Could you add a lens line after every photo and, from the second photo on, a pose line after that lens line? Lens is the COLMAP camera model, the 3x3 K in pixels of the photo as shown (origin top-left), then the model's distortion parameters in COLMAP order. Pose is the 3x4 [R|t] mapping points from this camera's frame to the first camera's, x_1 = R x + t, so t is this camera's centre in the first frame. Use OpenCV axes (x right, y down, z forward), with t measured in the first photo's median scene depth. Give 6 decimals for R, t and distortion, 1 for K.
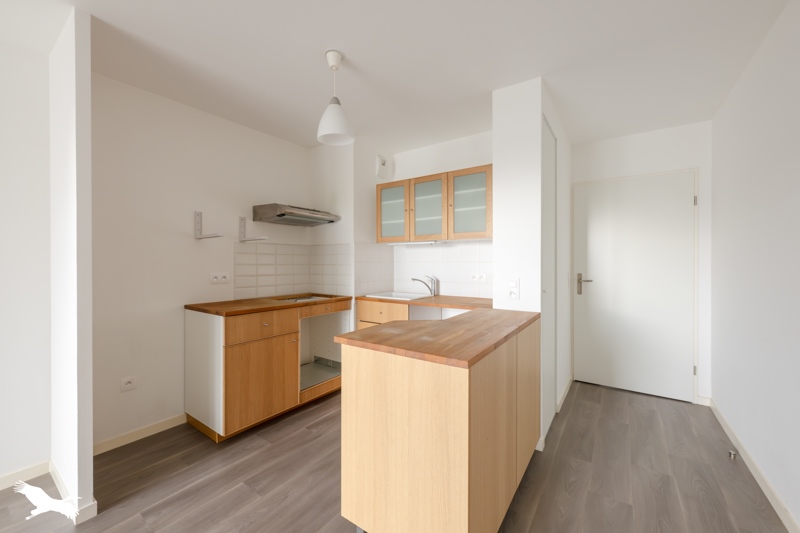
lens RADIAL K [[315.3, 0, 401.1], [0, 315.3, 264.0], [0, 0, 1]] dist [-0.000736, -0.000219]
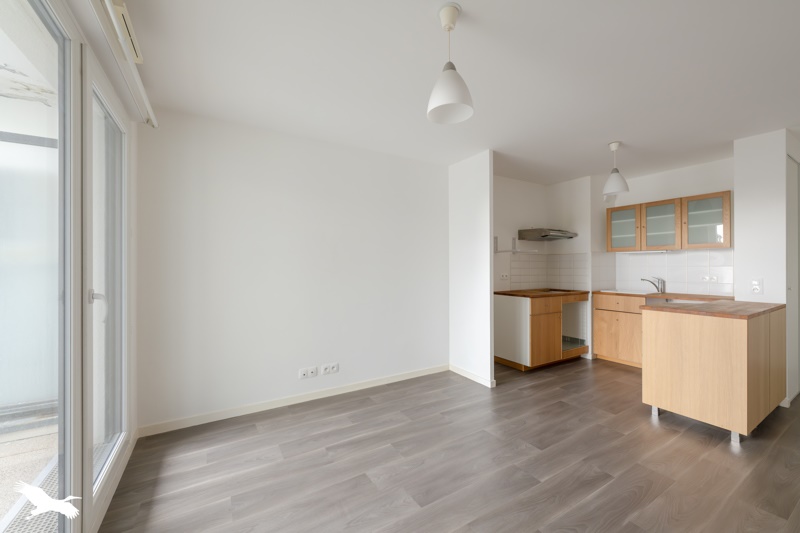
lens RADIAL K [[318.1, 0, 400.0], [0, 318.1, 266.5], [0, 0, 1]] dist [-0.000909, -0.000251]
pose [[0.913874, -0.001892, -0.405994, -0.397880], [-0.000041, 0.999989, -0.004751, 0.001507], [0.405998, 0.004358, 0.913864, -0.703648]]
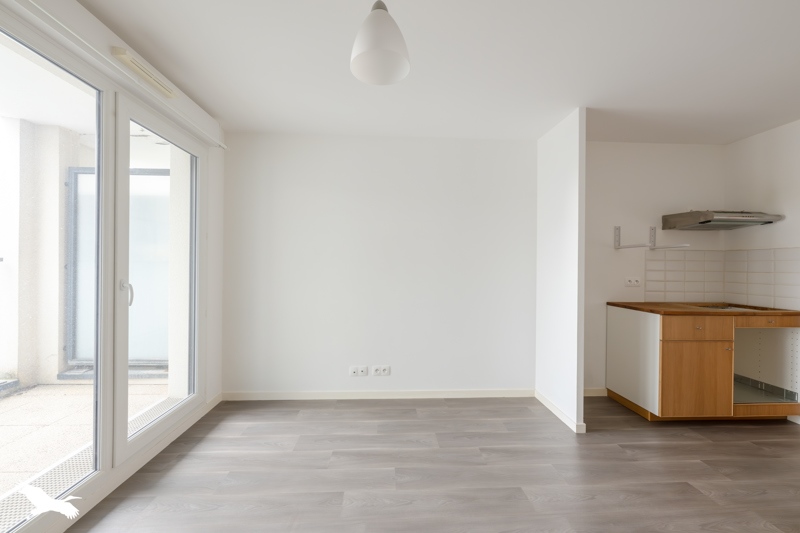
lens RADIAL K [[318.1, 0, 400.0], [0, 318.1, 266.5], [0, 0, 1]] dist [-0.000909, -0.000251]
pose [[0.613661, 0.008279, -0.789527, -0.177266], [-0.013029, 0.999915, 0.000359, -0.000789], [0.789462, 0.010067, 0.613716, -0.390165]]
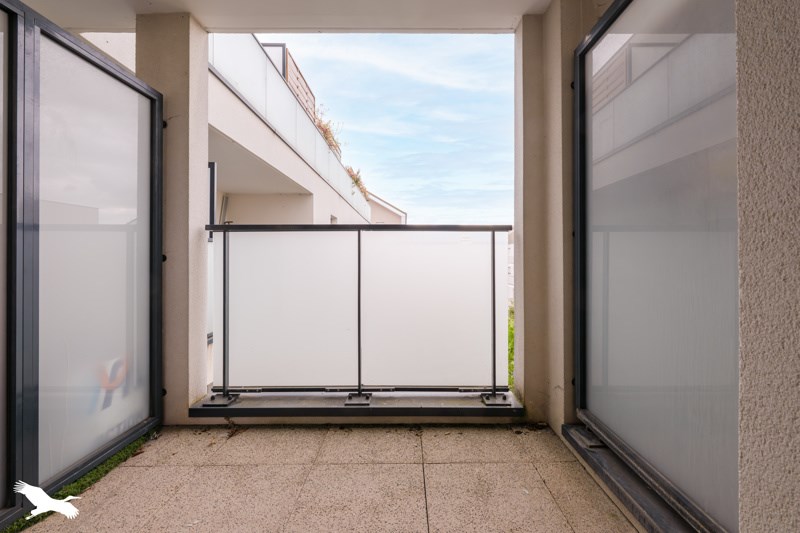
lens RADIAL K [[320.2, 0, 411.1], [0, 320.2, 258.2], [0, 0, 1]] dist [-0.000317, -0.000061]
pose [[-0.816186, -0.000762, -0.577789, -1.123743], [-0.000812, 1.000000, -0.000172, 0.061294], [0.577789, 0.000329, -0.816186, -0.313602]]
